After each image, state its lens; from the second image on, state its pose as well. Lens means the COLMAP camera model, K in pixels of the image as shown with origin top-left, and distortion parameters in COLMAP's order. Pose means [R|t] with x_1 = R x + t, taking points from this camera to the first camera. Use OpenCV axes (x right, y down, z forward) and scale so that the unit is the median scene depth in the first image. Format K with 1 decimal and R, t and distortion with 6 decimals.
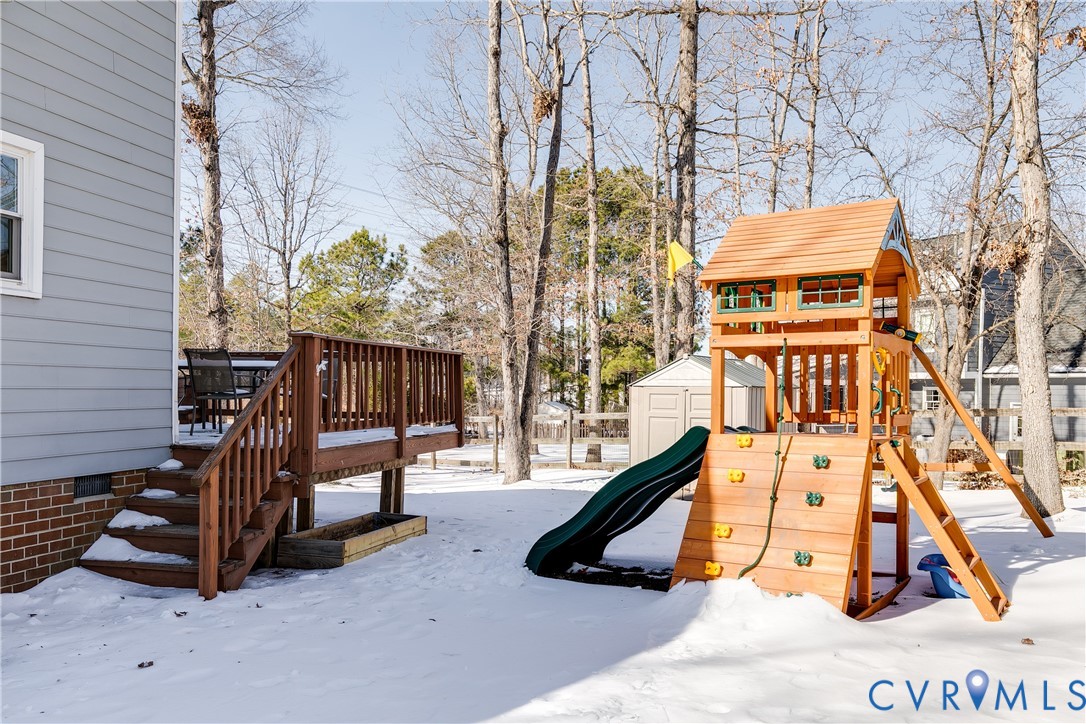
lens RADIAL K [[851.3, 0, 557.3], [0, 851.3, 362.8], [0, 0, 1]] dist [0.001835, -0.003170]
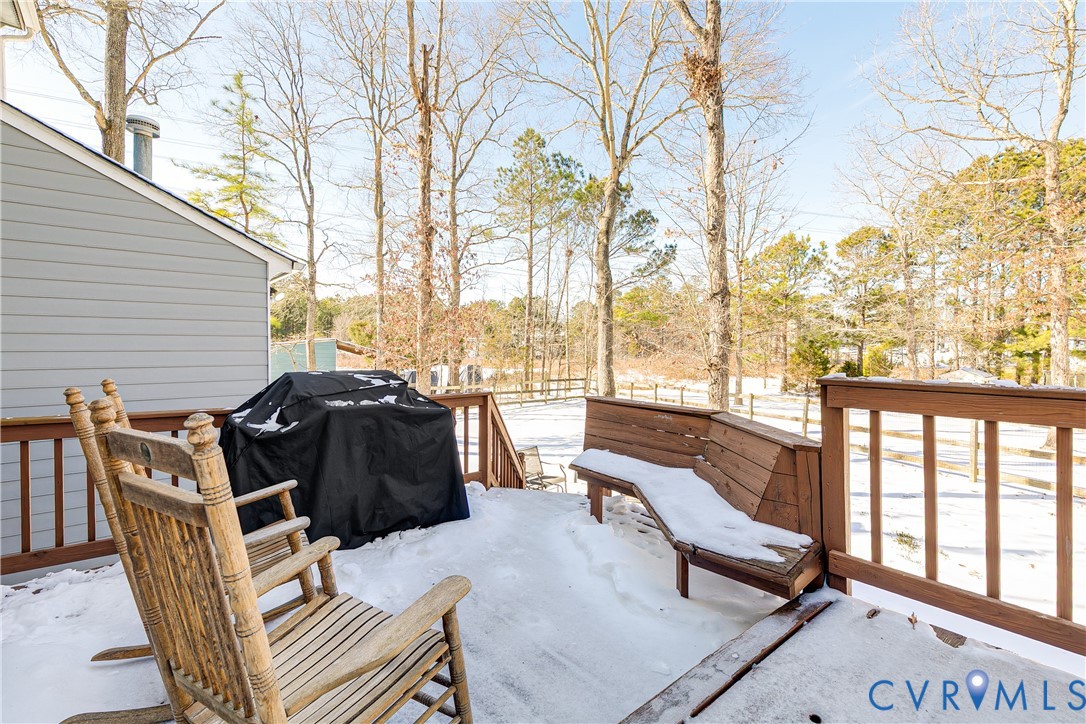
lens RADIAL K [[490.4, 0, 546.4], [0, 490.4, 361.8], [0, 0, 1]] dist [0.006736, -0.001603]
pose [[0.803440, 0.022925, -0.594945, -0.099827], [0.013766, 0.998276, 0.057057, -0.006928], [0.595227, -0.054031, 0.801739, 0.198360]]
